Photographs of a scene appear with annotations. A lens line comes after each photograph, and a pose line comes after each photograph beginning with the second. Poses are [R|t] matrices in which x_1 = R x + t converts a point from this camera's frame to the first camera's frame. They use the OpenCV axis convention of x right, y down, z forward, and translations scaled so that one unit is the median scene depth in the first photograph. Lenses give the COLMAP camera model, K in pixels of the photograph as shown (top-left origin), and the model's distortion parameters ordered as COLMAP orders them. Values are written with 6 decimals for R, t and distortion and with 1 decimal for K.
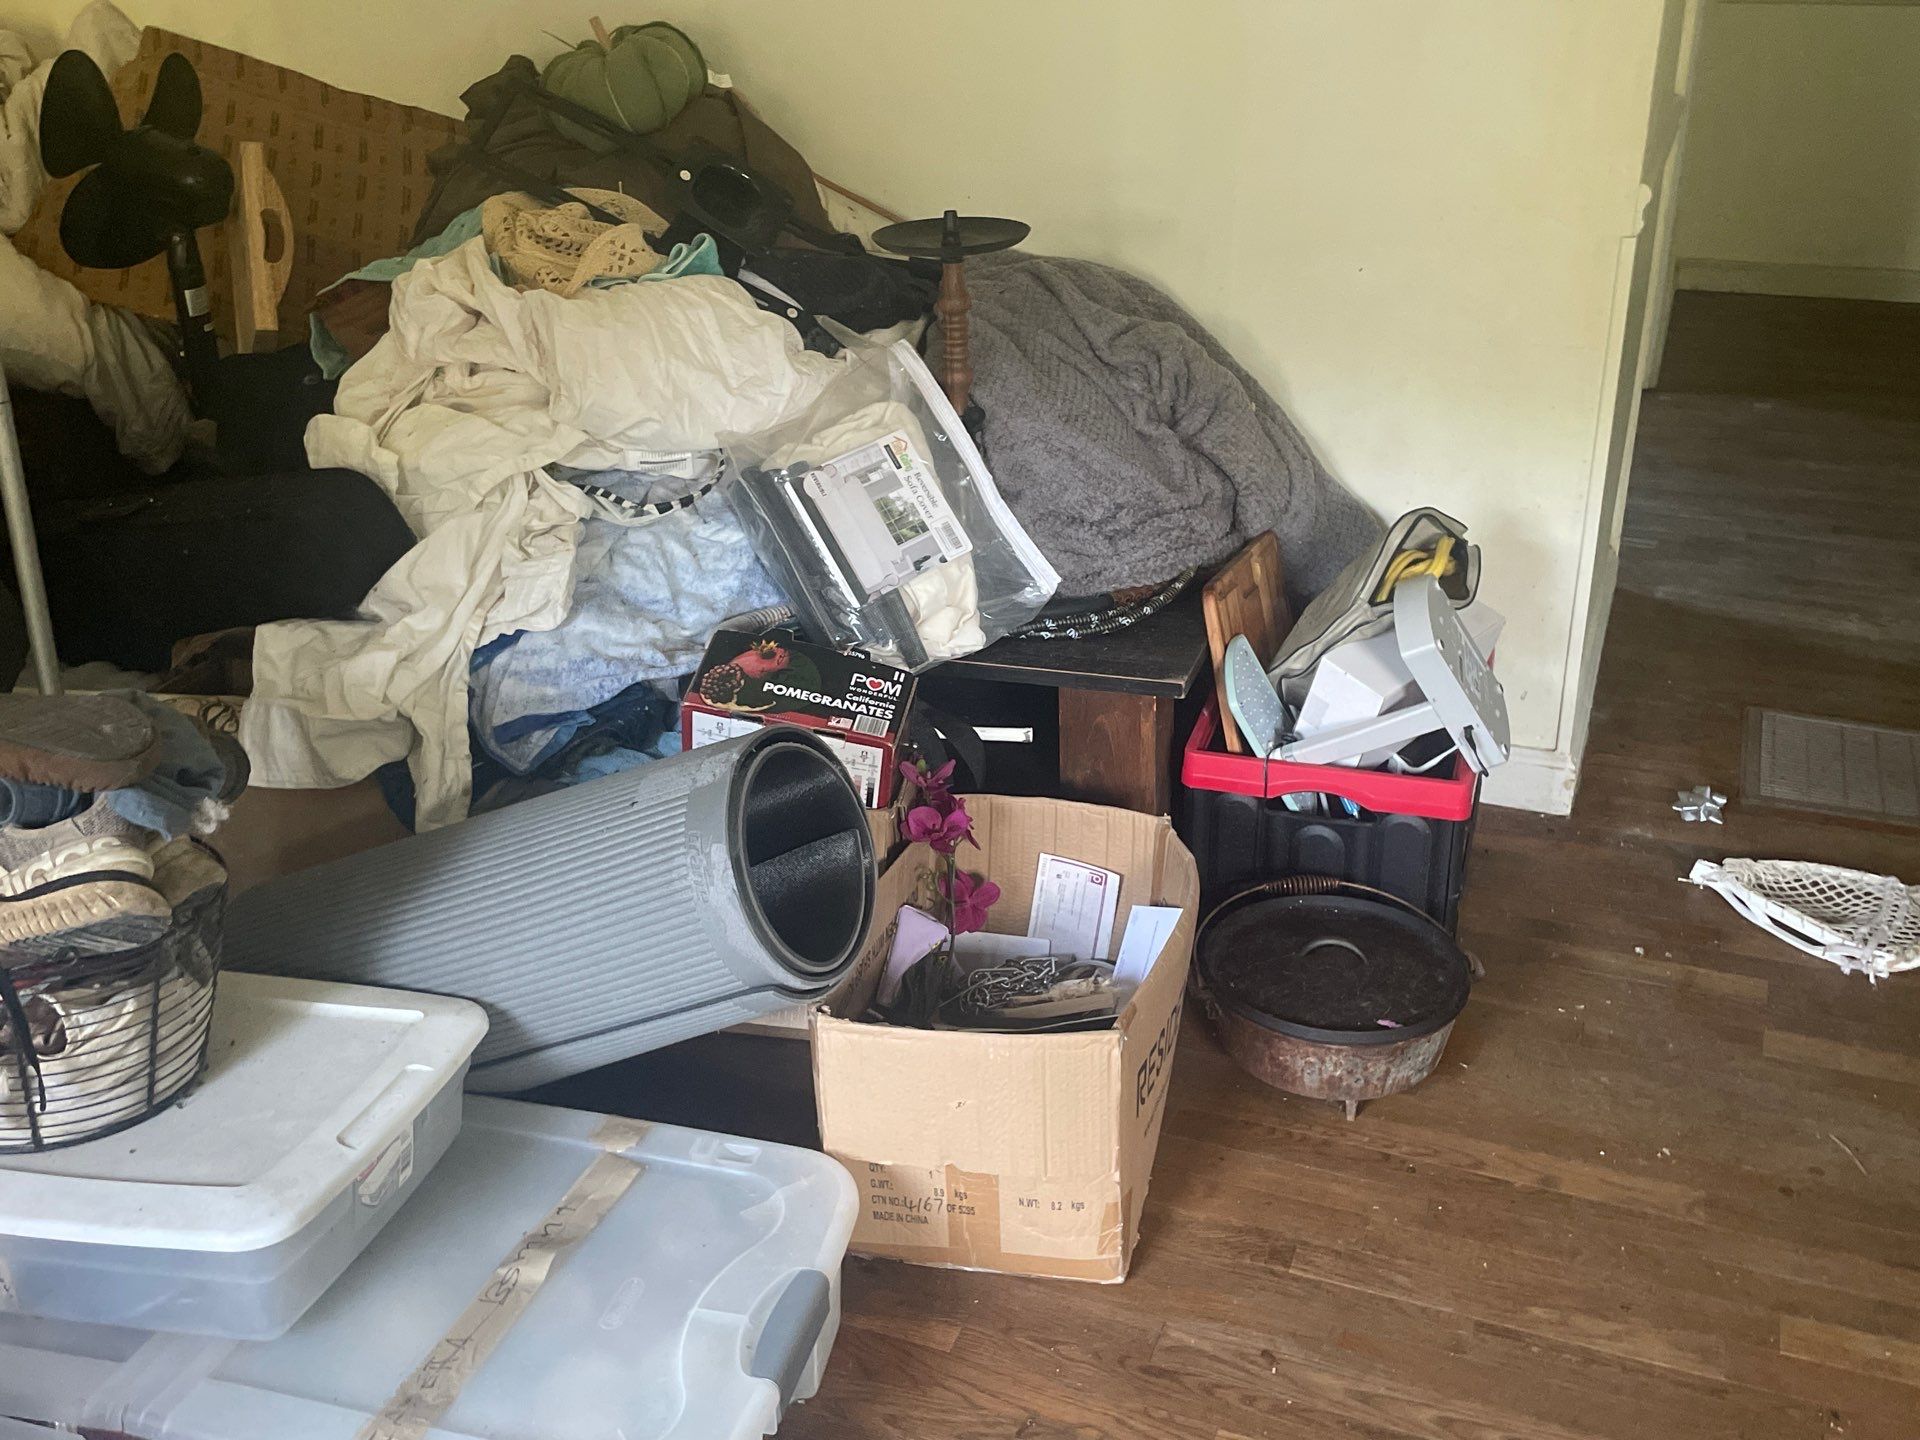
lens RADIAL K [[1916.2, 0, 962.3], [0, 1916.2, 681.1], [0, 0, 1]] dist [0.130682, -0.232284]
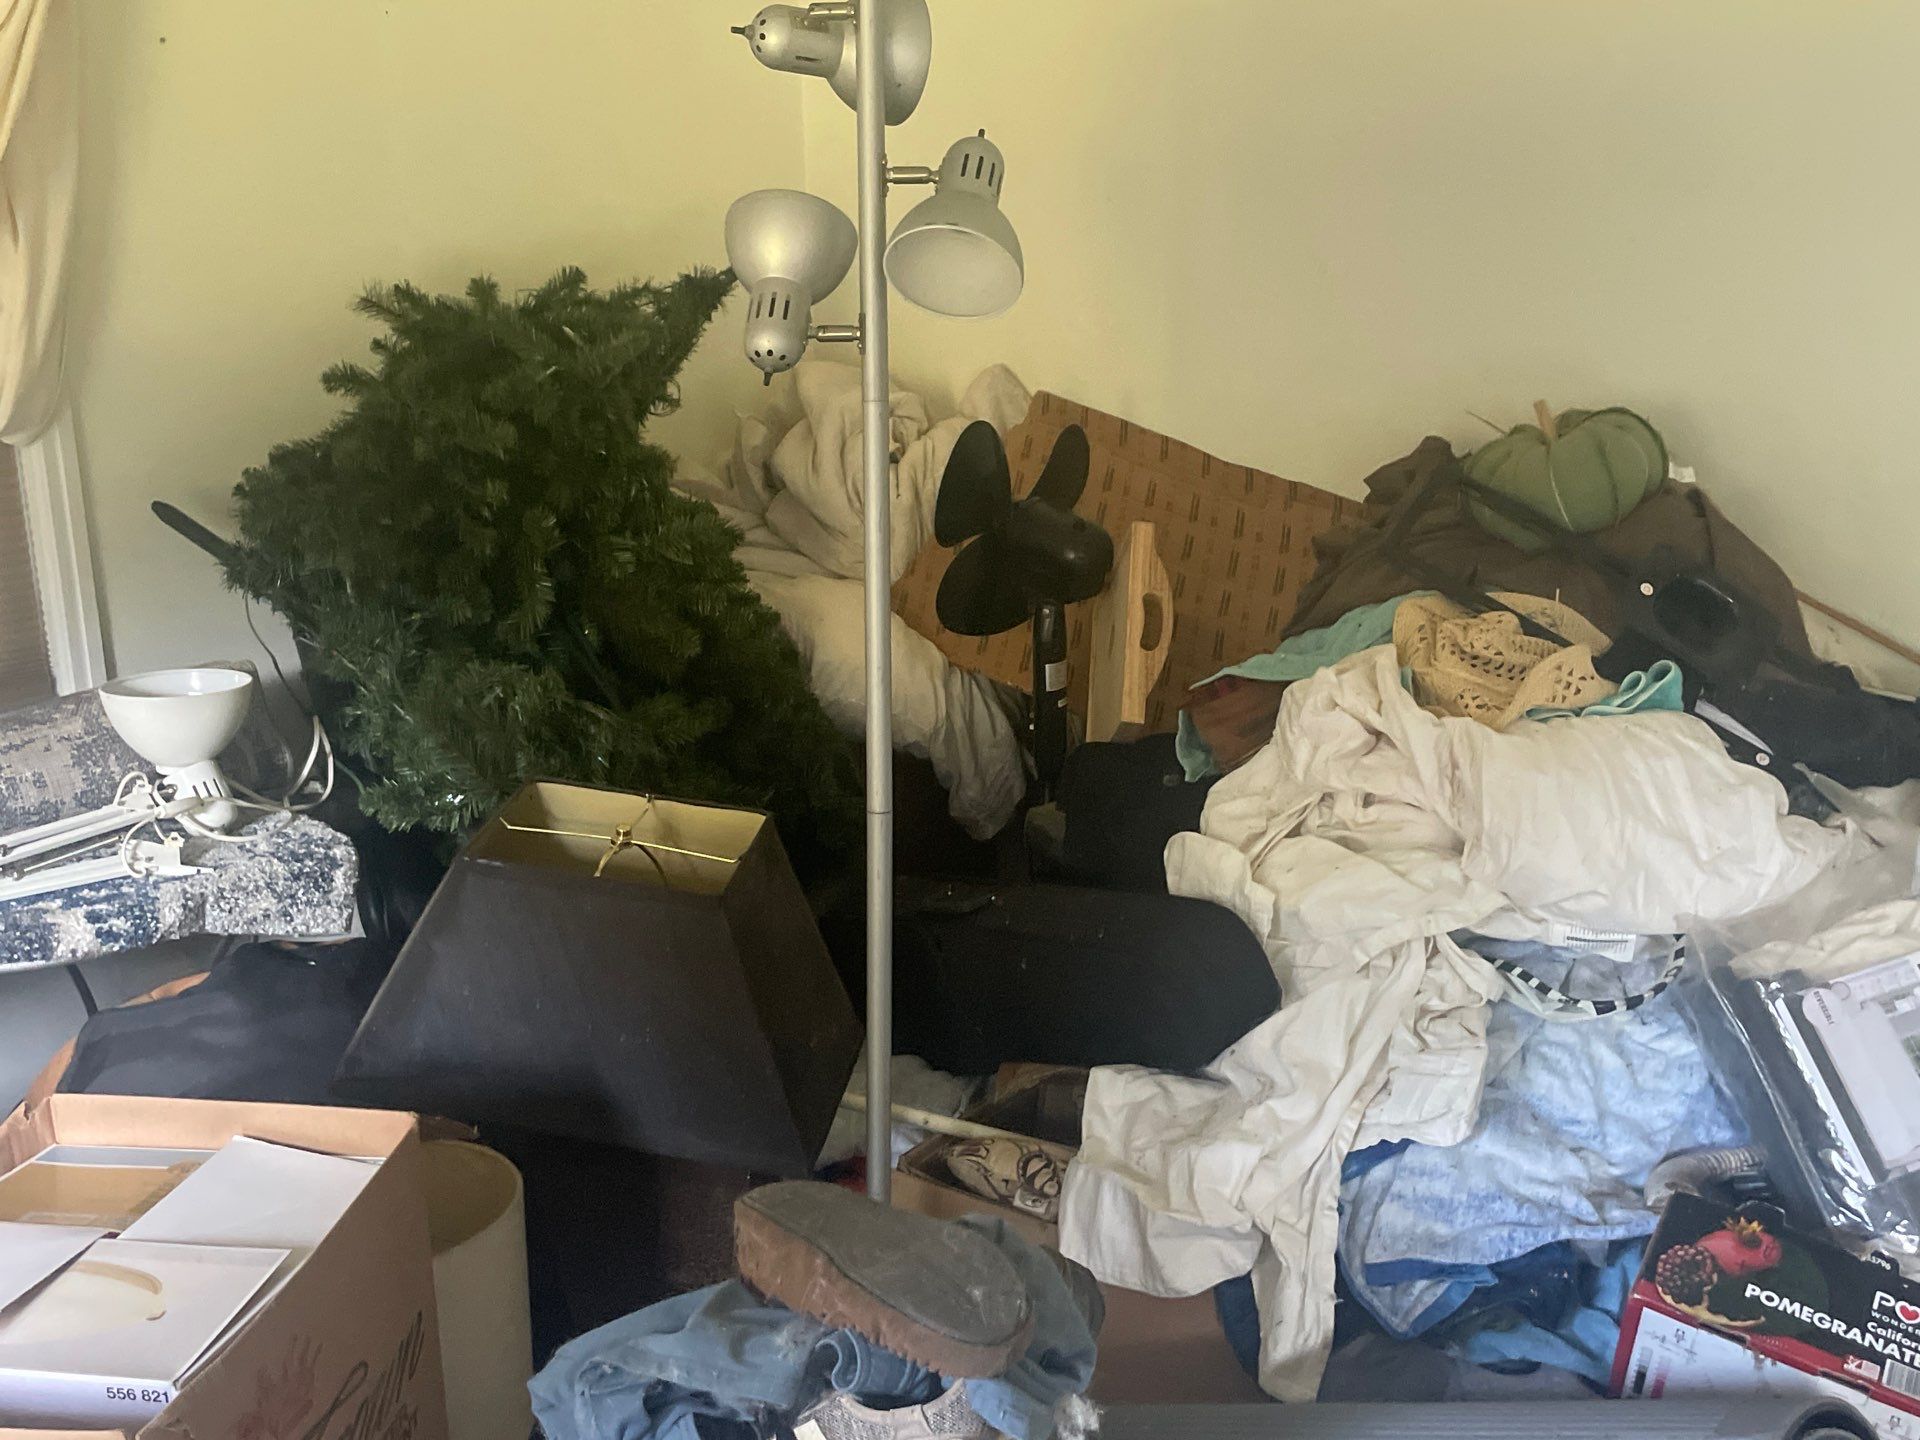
lens RADIAL K [[1917.9, 0, 958.0], [0, 1917.9, 675.0], [0, 0, 1]] dist [0.090843, -0.139036]
pose [[0.928635, 0.085083, -0.361106, -0.122914], [-0.141914, 0.980786, -0.133863, -0.078073], [0.342778, 0.175556, 0.922867, 0.151744]]
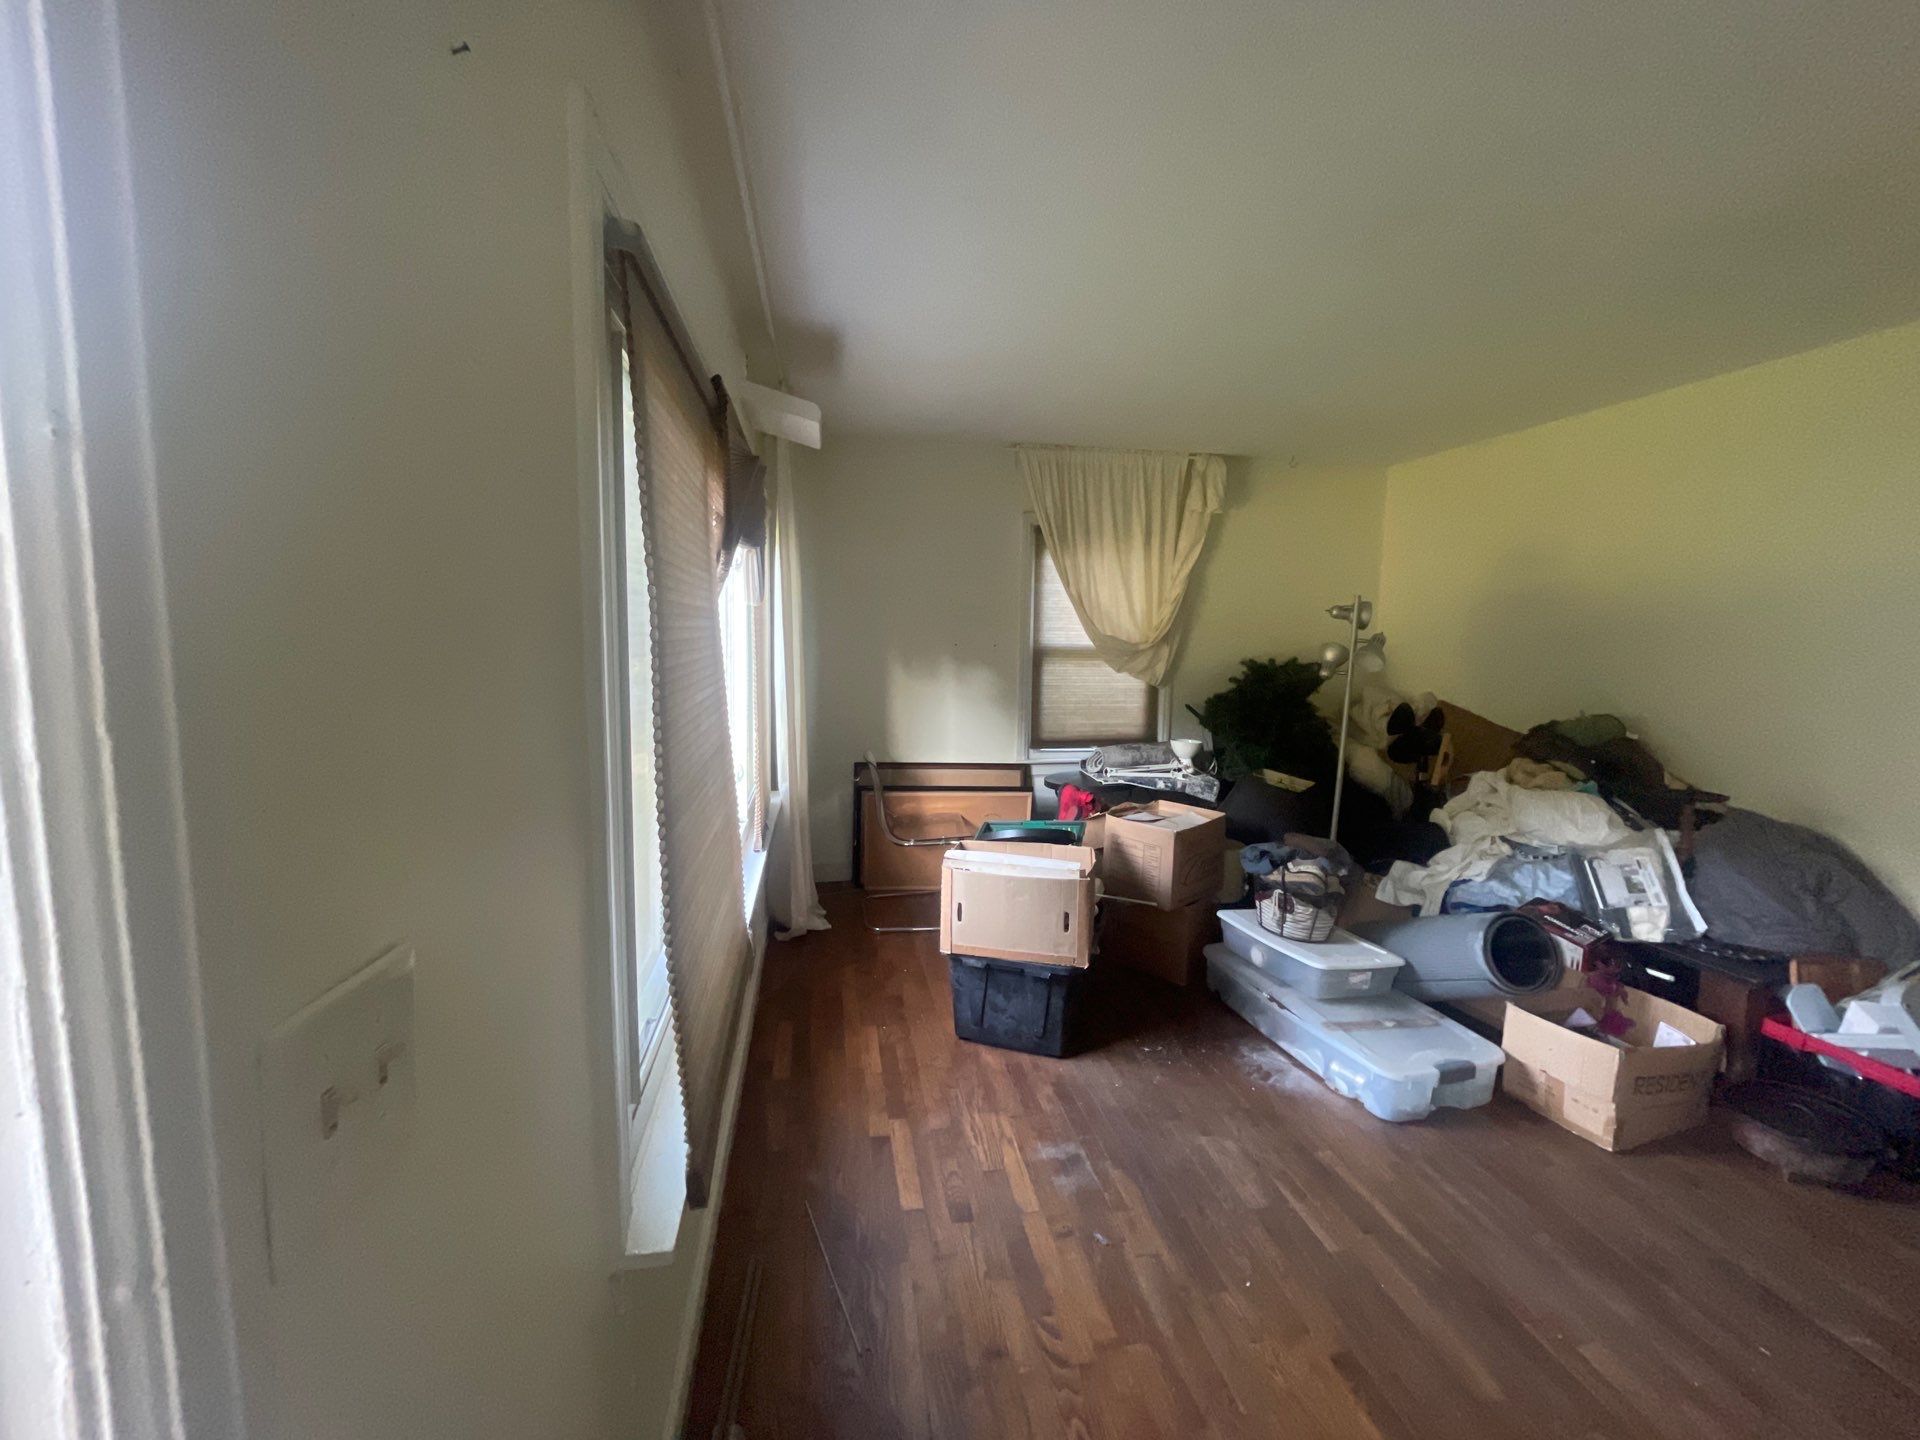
lens RADIAL K [[776.1, 0, 960.0], [0, 776.1, 720.0], [0, 0, 1]] dist [0.007660, -0.000050]
pose [[0.516965, 0.126007, -0.846681, 0.383689], [-0.363805, 0.927674, -0.084071, 0.140888], [0.774850, 0.351488, 0.525417, -0.426395]]
